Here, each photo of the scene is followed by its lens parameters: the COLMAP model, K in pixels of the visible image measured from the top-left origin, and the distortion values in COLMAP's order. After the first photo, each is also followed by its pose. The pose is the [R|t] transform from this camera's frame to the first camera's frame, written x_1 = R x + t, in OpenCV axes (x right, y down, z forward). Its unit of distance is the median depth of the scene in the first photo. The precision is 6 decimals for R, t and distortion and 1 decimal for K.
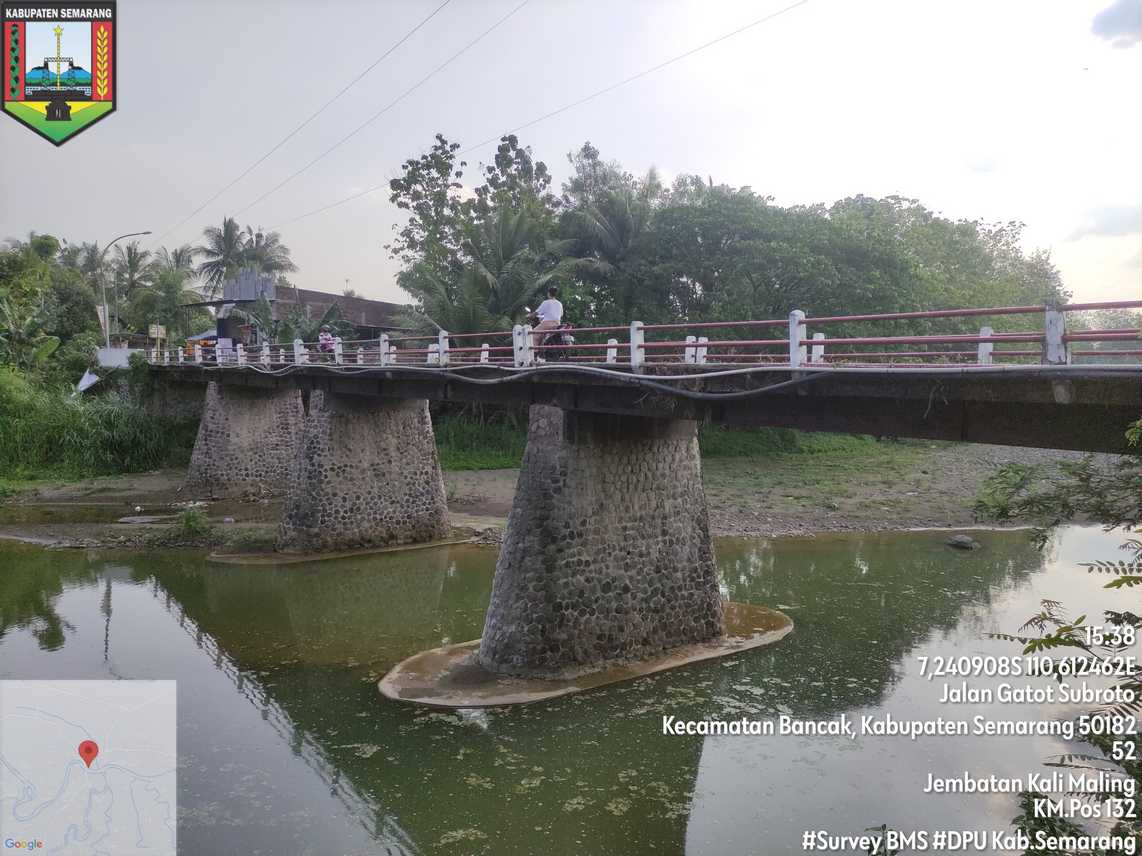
lens RADIAL K [[833.3, 0, 571.0], [0, 833.3, 428.0], [0, 0, 1]] dist [0.079623, -0.107889]
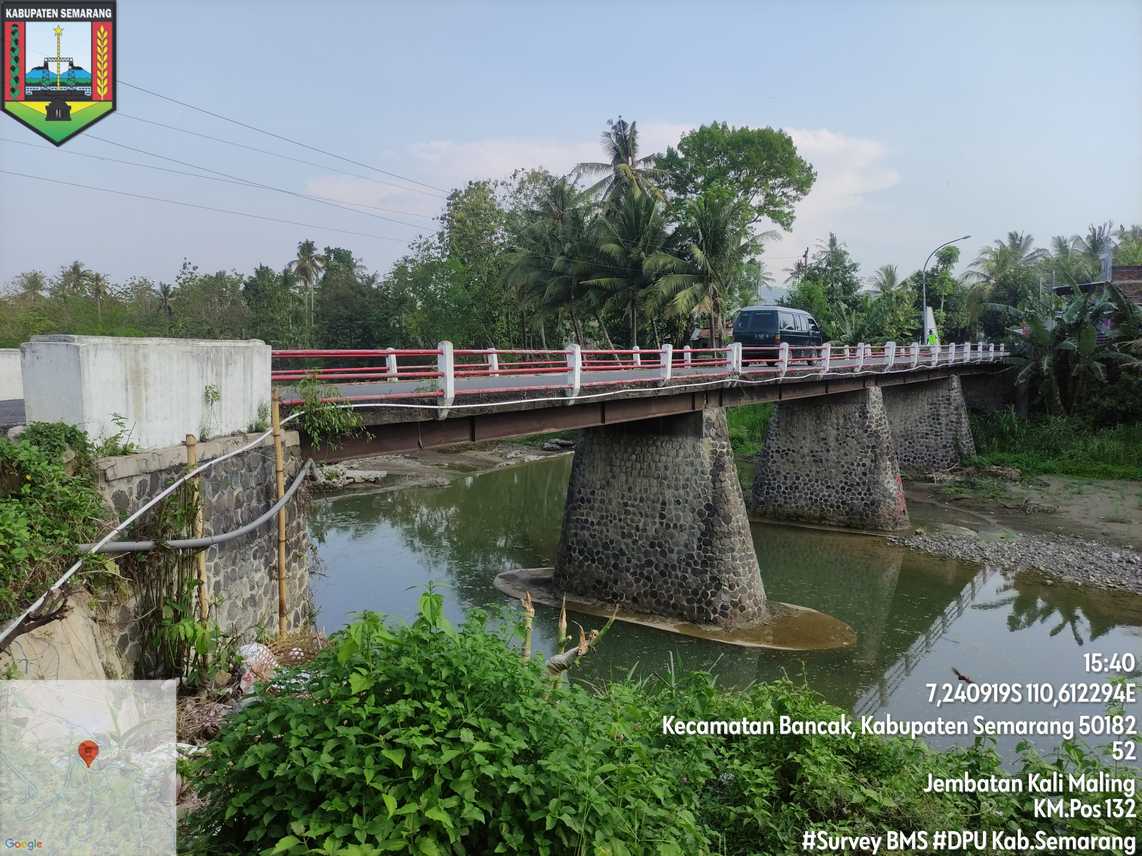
lens RADIAL K [[841.8, 0, 563.3], [0, 841.8, 429.7], [0, 0, 1]] dist [0.049155, -0.065290]
pose [[0.295091, 0.063104, -0.953383, 1.155069], [-0.040973, 0.997735, 0.053358, -0.050893], [0.954590, 0.023317, 0.297008, 0.503261]]
